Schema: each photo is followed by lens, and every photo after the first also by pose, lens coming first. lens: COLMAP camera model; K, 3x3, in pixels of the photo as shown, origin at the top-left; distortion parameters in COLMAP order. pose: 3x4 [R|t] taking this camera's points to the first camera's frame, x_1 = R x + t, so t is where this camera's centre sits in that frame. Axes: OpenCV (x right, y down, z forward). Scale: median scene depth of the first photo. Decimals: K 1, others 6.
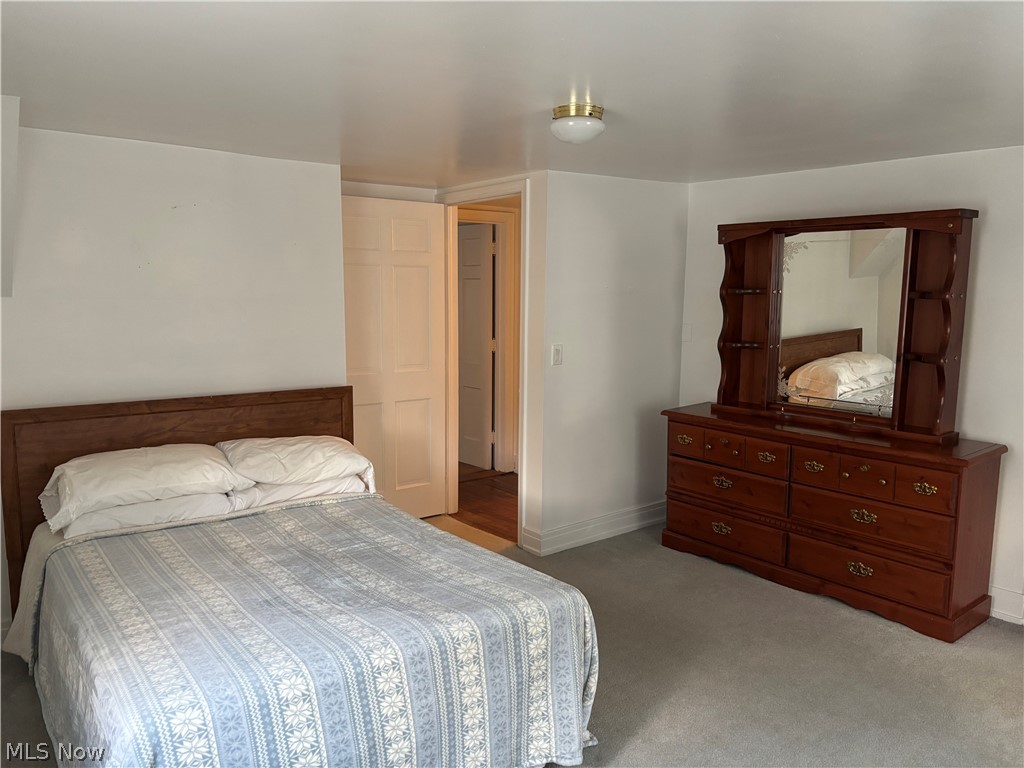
lens RADIAL K [[774.8, 0, 509.0], [0, 774.8, 393.1], [0, 0, 1]] dist [0.063280, -0.066838]
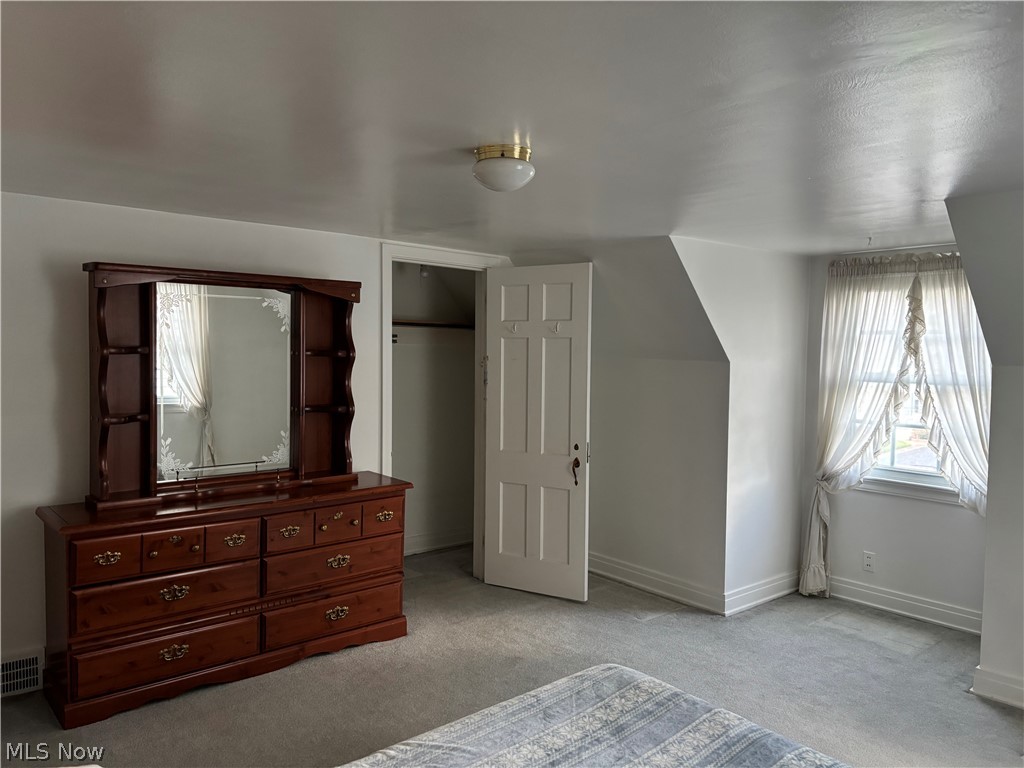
lens RADIAL K [[774.8, 0, 509.0], [0, 774.8, 393.1], [0, 0, 1]] dist [0.063280, -0.066838]
pose [[-0.028008, -0.063256, 0.997604, -0.557863], [0.130315, 0.989248, 0.066384, -0.101448], [-0.991077, 0.131862, -0.019463, 0.720192]]
